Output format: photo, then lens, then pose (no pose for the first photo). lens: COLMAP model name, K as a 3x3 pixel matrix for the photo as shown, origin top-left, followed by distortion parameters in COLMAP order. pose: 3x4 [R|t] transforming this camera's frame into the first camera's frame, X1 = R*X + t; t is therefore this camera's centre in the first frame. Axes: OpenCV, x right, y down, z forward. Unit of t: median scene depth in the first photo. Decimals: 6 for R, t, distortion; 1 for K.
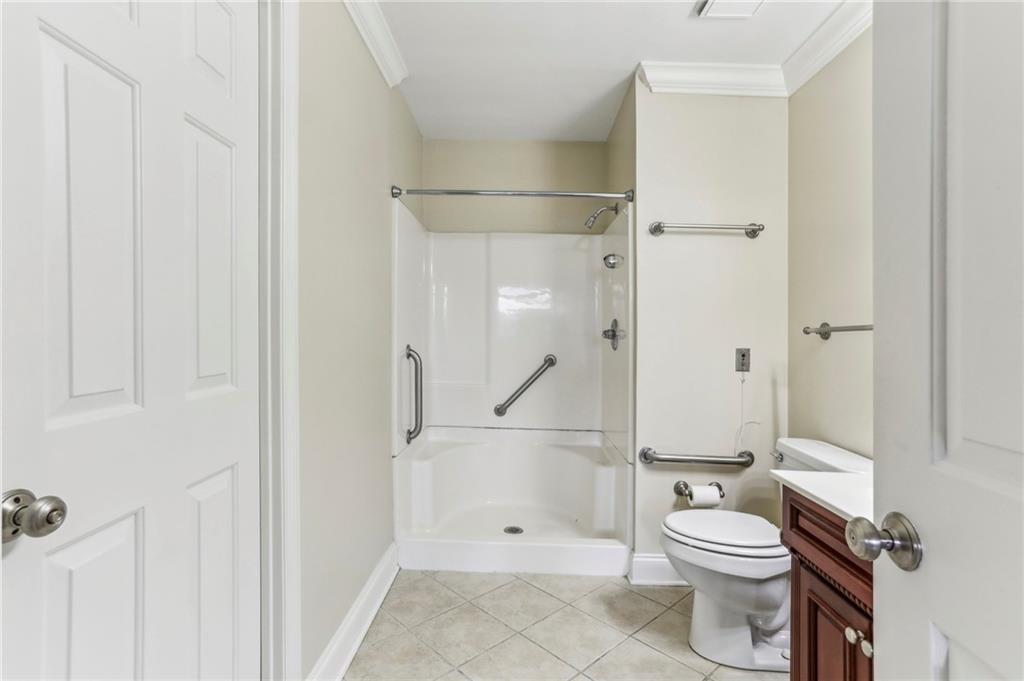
lens RADIAL K [[508.7, 0, 507.7], [0, 508.7, 339.7], [0, 0, 1]] dist [-0.032690, 0.019052]
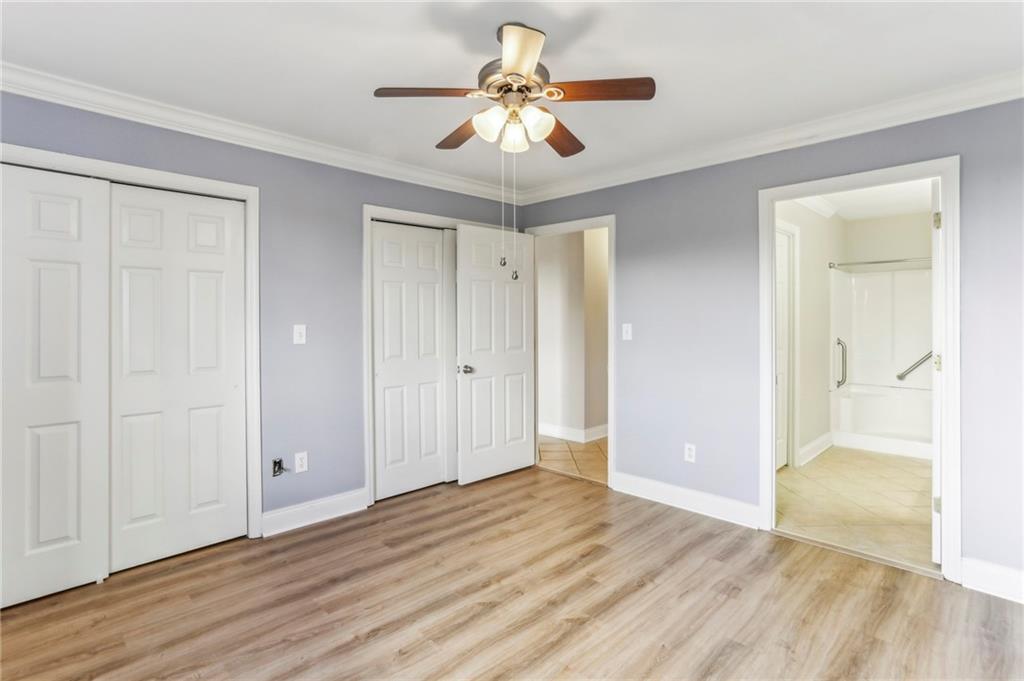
lens RADIAL K [[508.7, 0, 499.4], [0, 508.7, 323.5], [0, 0, 1]] dist [-0.032690, 0.019052]
pose [[0.722134, -0.001309, -0.691752, 0.168775], [-0.003254, 0.999981, -0.005290, -0.024666], [0.691745, 0.006071, 0.722116, -1.082591]]
